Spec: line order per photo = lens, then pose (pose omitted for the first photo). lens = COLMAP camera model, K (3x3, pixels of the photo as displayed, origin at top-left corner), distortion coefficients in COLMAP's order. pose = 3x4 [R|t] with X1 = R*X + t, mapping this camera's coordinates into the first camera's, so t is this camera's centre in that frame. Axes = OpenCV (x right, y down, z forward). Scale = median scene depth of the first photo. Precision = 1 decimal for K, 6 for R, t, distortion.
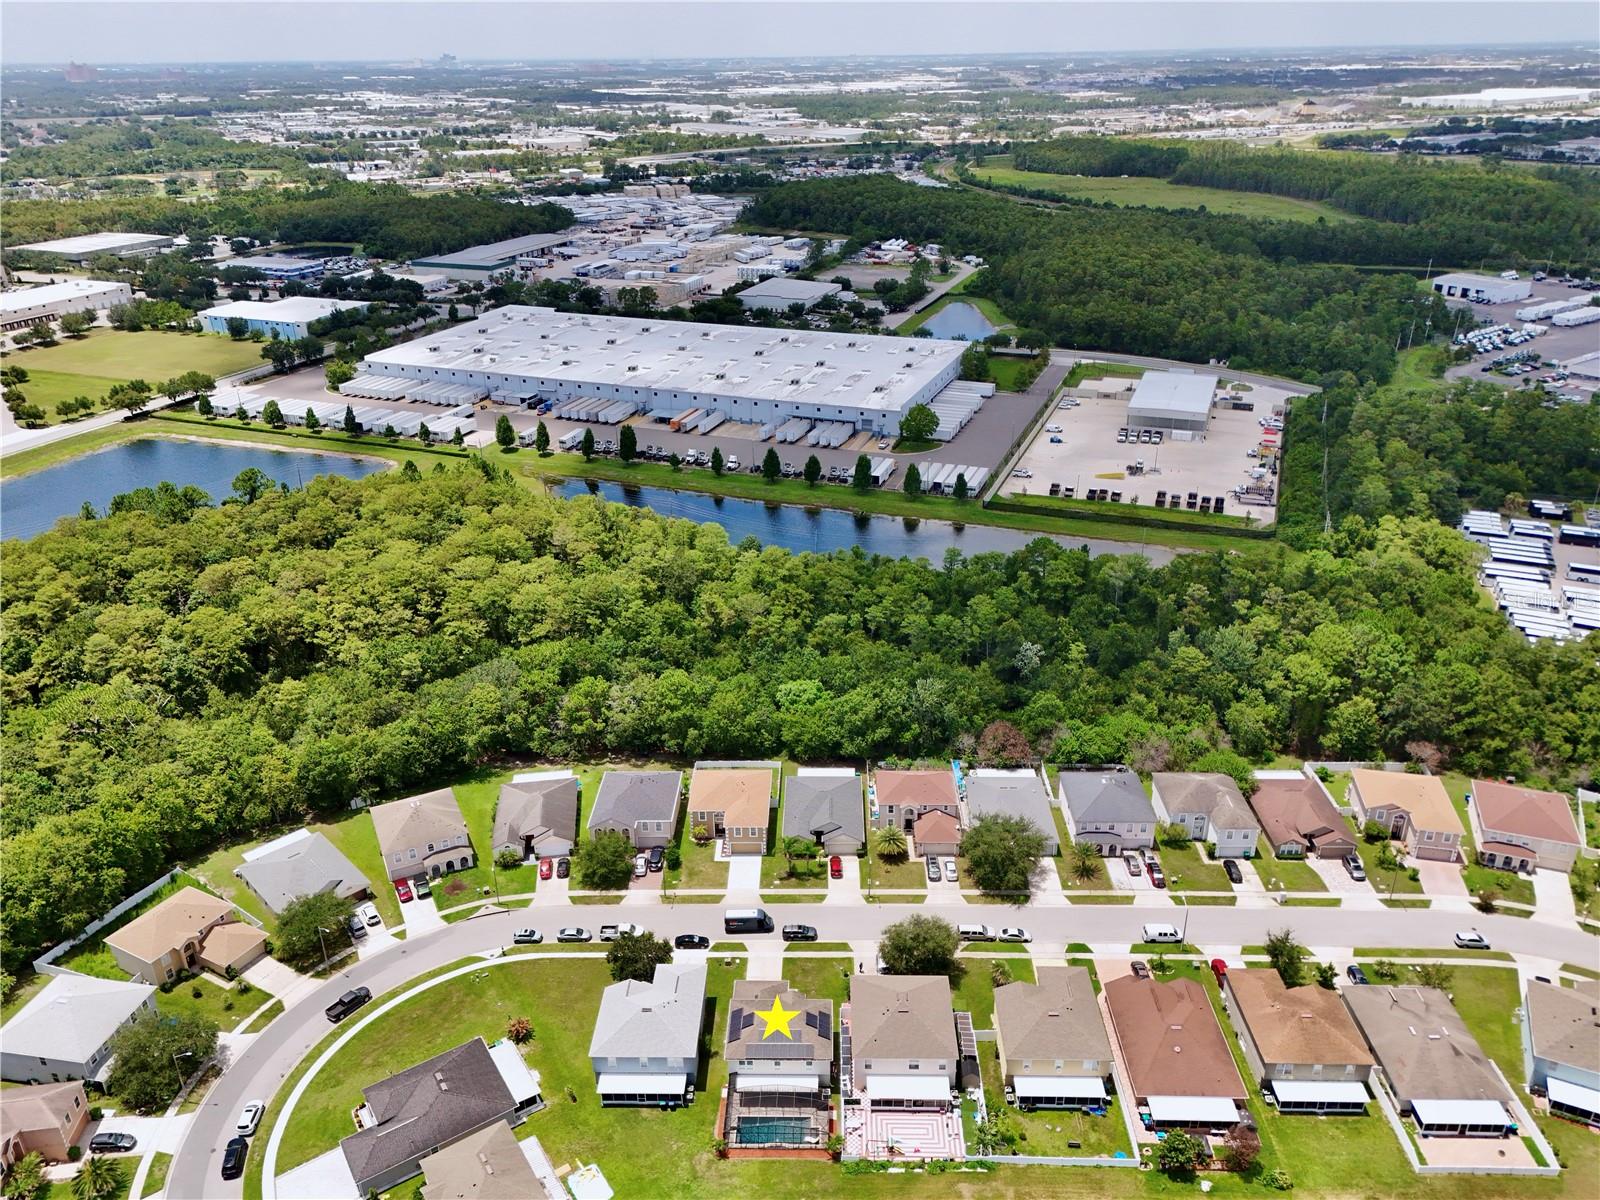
lens RADIAL K [[1177.6, 0, 804.4], [0, 1177.6, 609.3], [0, 0, 1]] dist [0.080403, -0.078796]
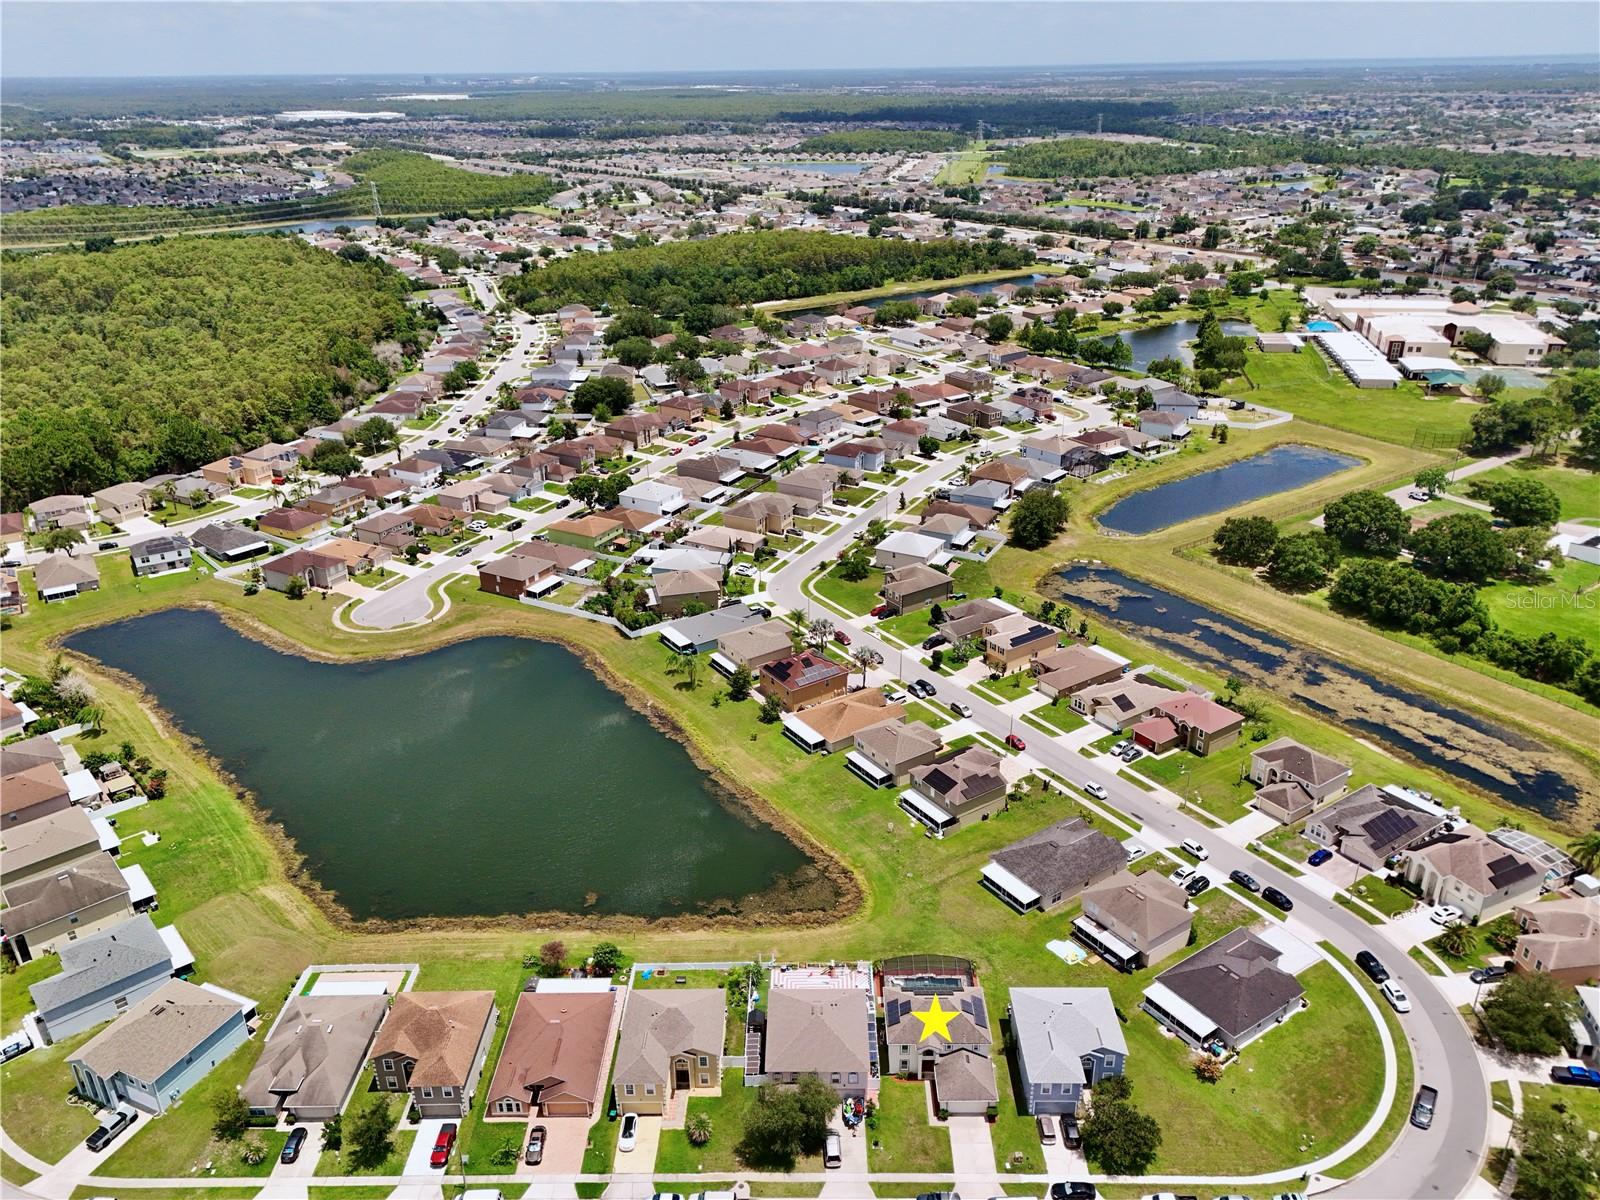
lens RADIAL K [[1177.6, 0, 804.4], [0, 1177.6, 609.3], [0, 0, 1]] dist [0.080403, -0.078796]
pose [[-0.999640, 0.026786, -0.001486, 0.074761], [0.016167, 0.645699, 0.763421, -0.581238], [0.021409, 0.763122, -0.645900, 1.214283]]
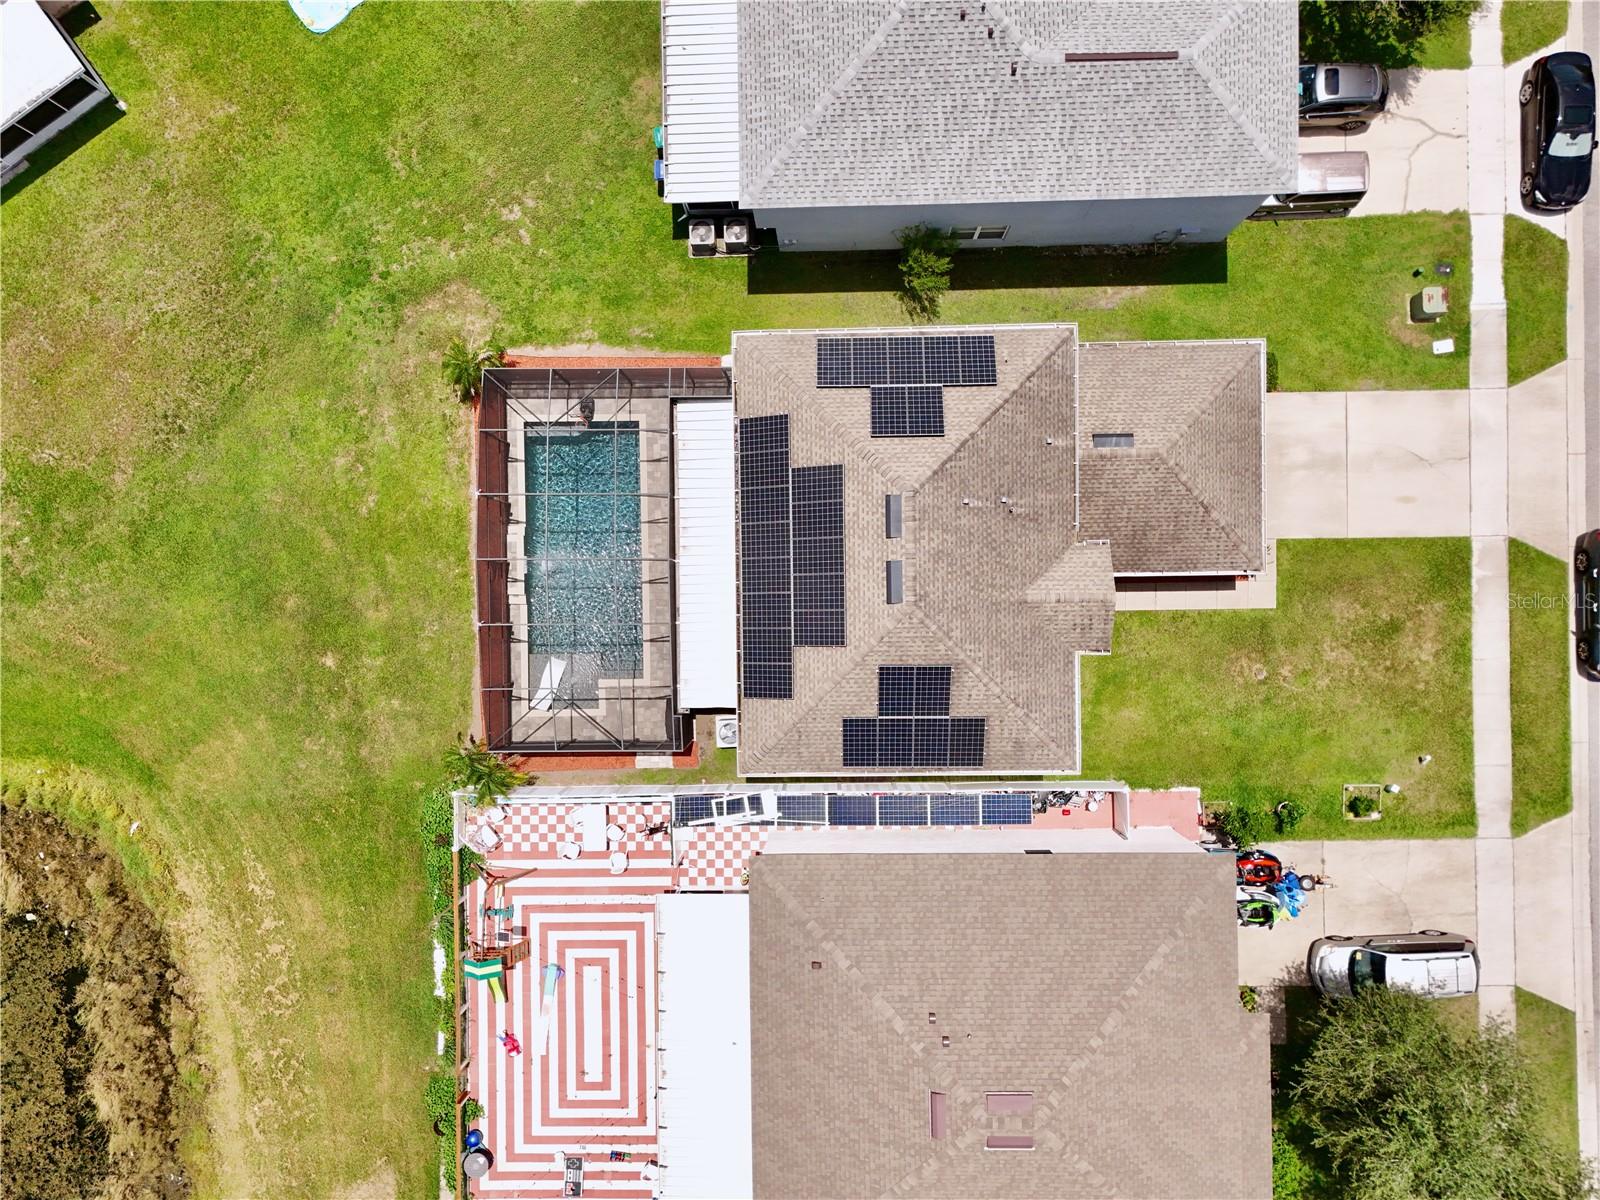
lens RADIAL K [[1177.6, 0, 804.4], [0, 1177.6, 609.3], [0, 0, 1]] dist [0.080403, -0.078796]
pose [[0.032347, 0.999349, 0.015963, -0.011991], [-0.401031, -0.001652, 0.916063, 0.126814], [0.915493, -0.036034, 0.400717, 0.770662]]
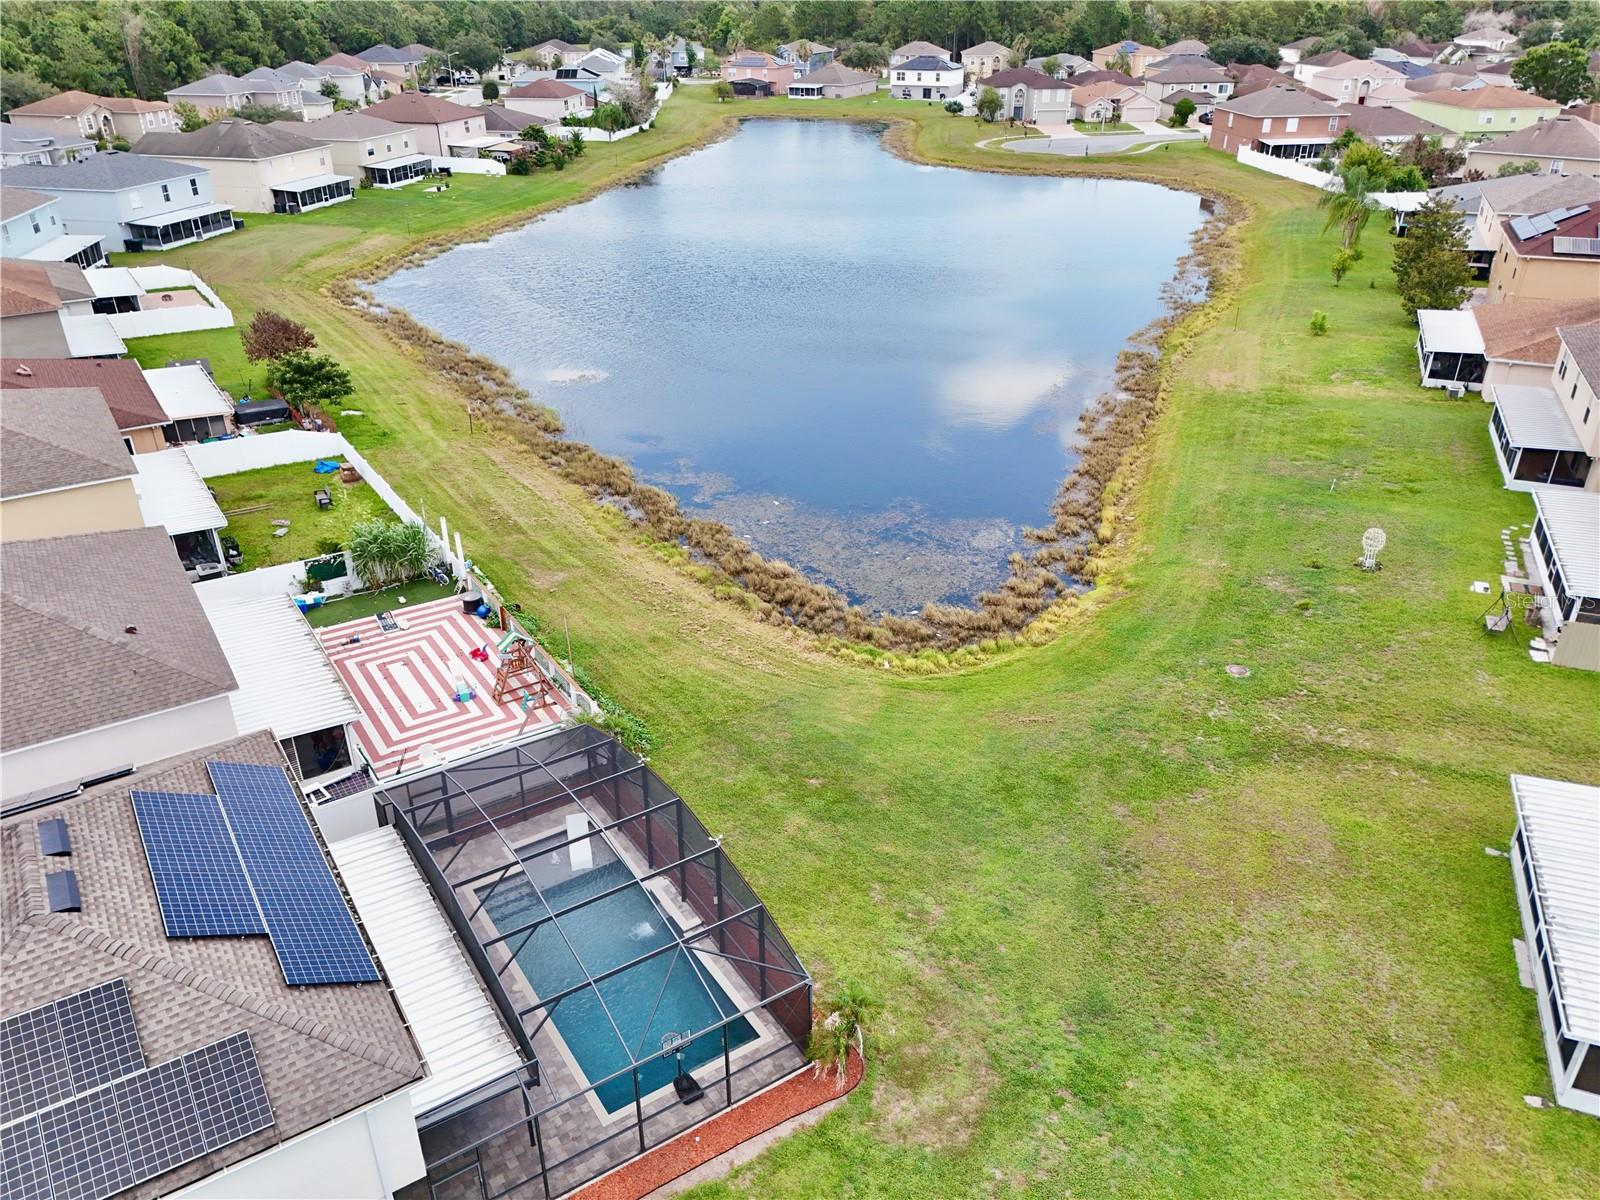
lens RADIAL K [[1177.6, 0, 804.4], [0, 1177.6, 609.3], [0, 0, 1]] dist [0.080403, -0.078796]
pose [[-0.563862, -0.374997, 0.735824, -0.149882], [0.360328, 0.689988, 0.627758, 0.224014], [-0.743117, 0.619107, -0.253936, 0.816088]]
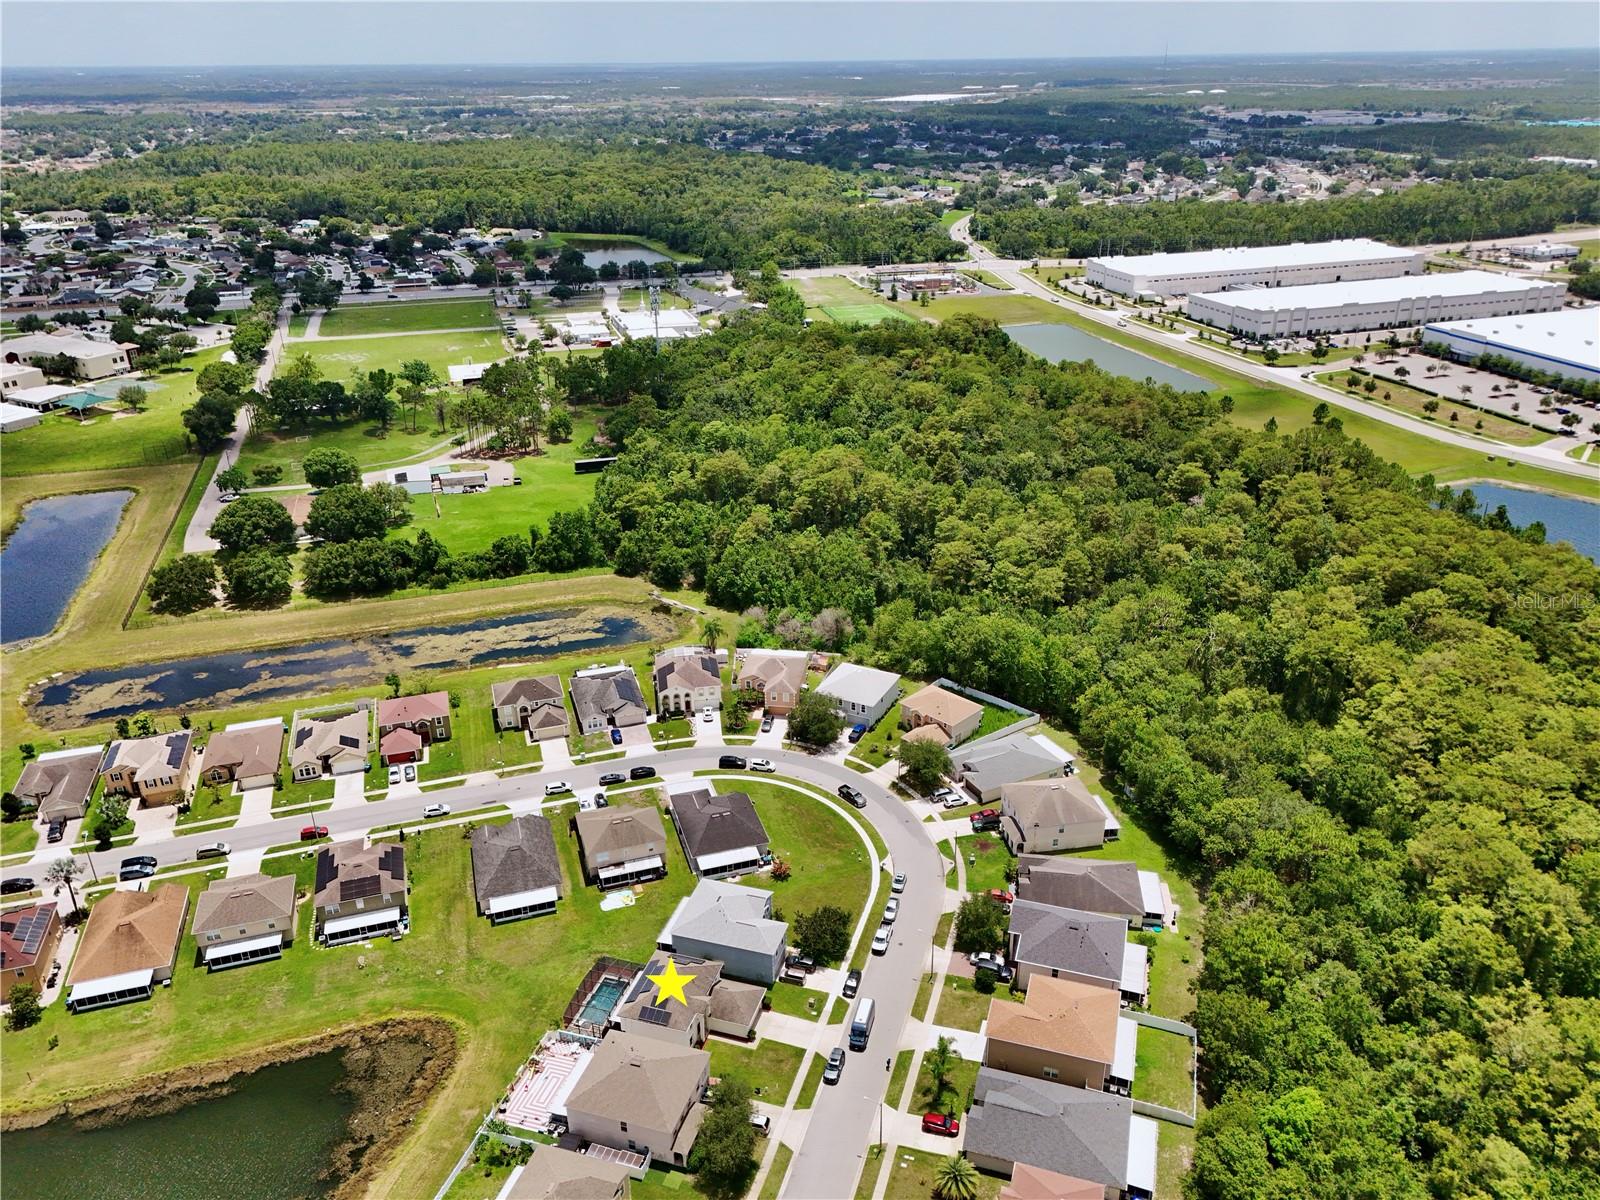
lens RADIAL K [[1177.6, 0, 804.4], [0, 1177.6, 609.3], [0, 0, 1]] dist [0.080403, -0.078796]
pose [[-0.279859, 0.417973, -0.864279, 0.639295], [-0.393964, 0.770961, 0.500412, -0.437360], [0.875484, 0.480539, -0.051094, 0.865027]]
